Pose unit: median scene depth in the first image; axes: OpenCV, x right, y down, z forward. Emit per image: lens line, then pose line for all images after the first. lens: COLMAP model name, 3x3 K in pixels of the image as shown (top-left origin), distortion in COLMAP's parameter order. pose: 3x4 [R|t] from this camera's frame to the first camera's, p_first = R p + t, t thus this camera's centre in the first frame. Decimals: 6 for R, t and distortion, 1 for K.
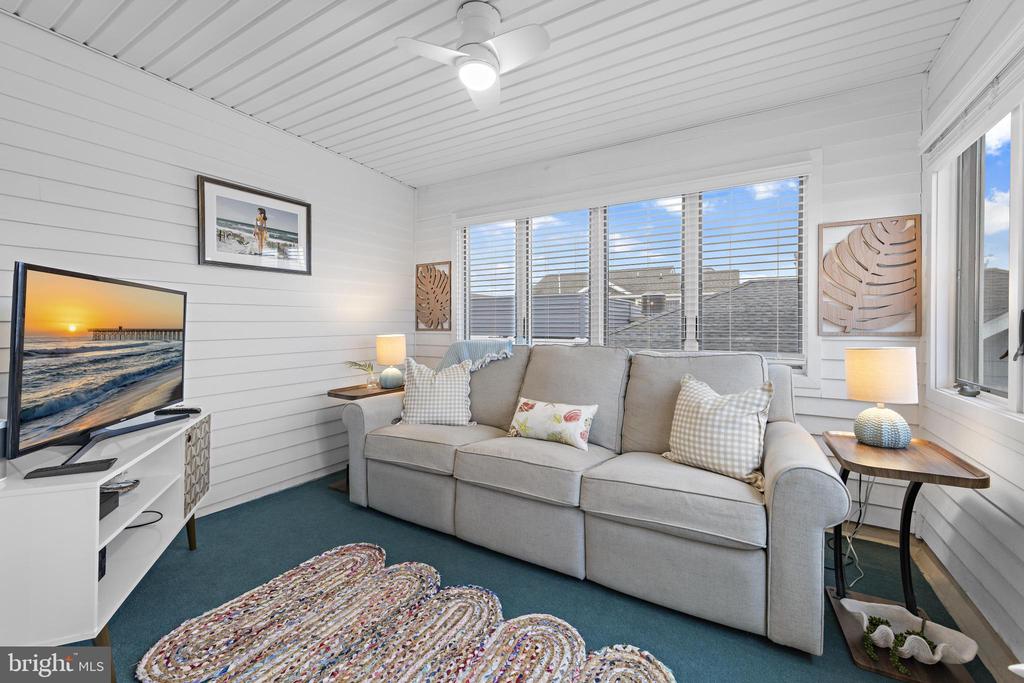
lens RADIAL K [[419.0, 0, 510.1], [0, 419.0, 328.2], [0, 0, 1]] dist [-0.002921, -0.000114]
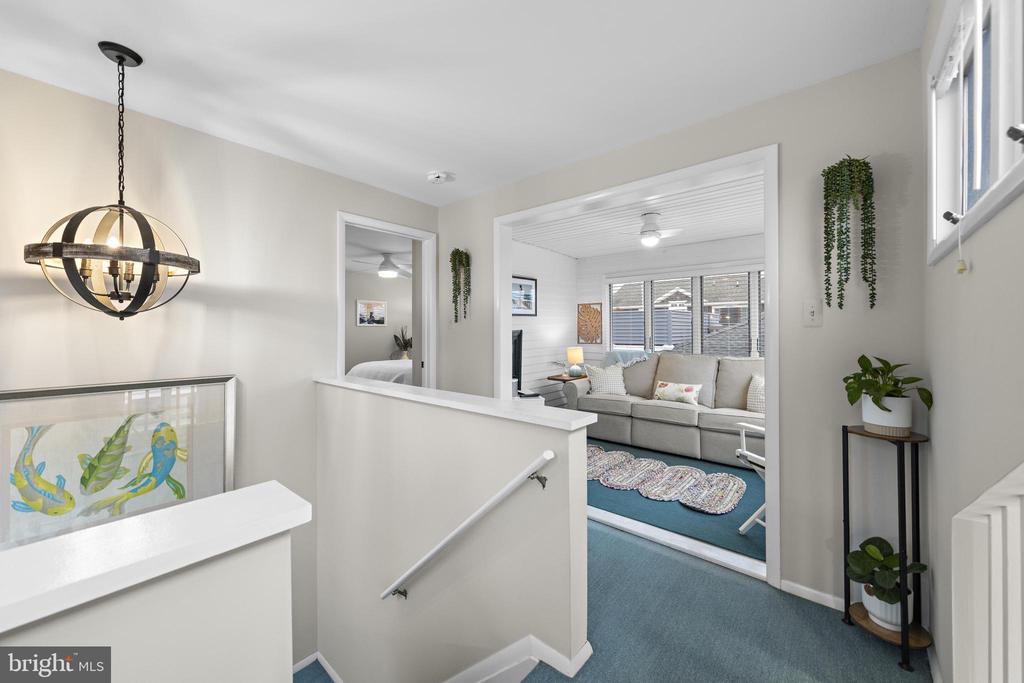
lens RADIAL K [[407.5, 0, 508.6], [0, 407.5, 326.5], [0, 0, 1]] dist [0.003900, -0.000313]
pose [[0.985068, -0.007871, -0.171983, -0.319085], [0.005401, 0.999875, -0.014829, -0.059504], [0.172079, 0.013679, 0.984988, -0.944250]]
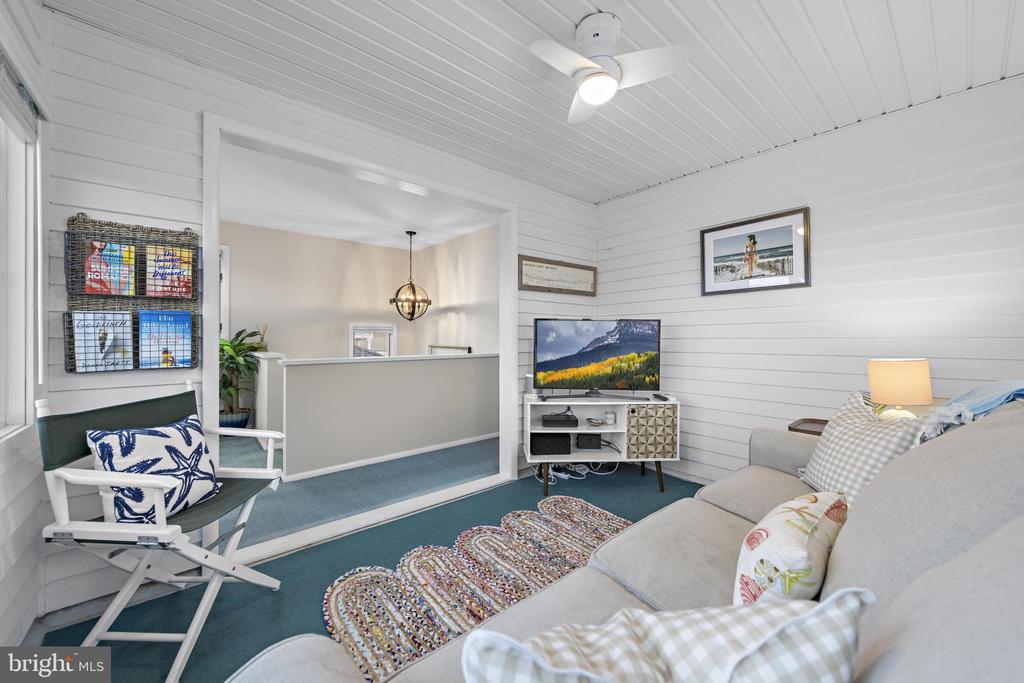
lens RADIAL K [[381.0, 0, 511.8], [0, 381.0, 337.8], [0, 0, 1]] dist [-0.000133, 0.000002]
pose [[-0.341847, -0.003745, -0.939748, 0.560966], [-0.013798, 0.999904, 0.001035, -0.010331], [0.939654, 0.013321, -0.341866, 0.767535]]
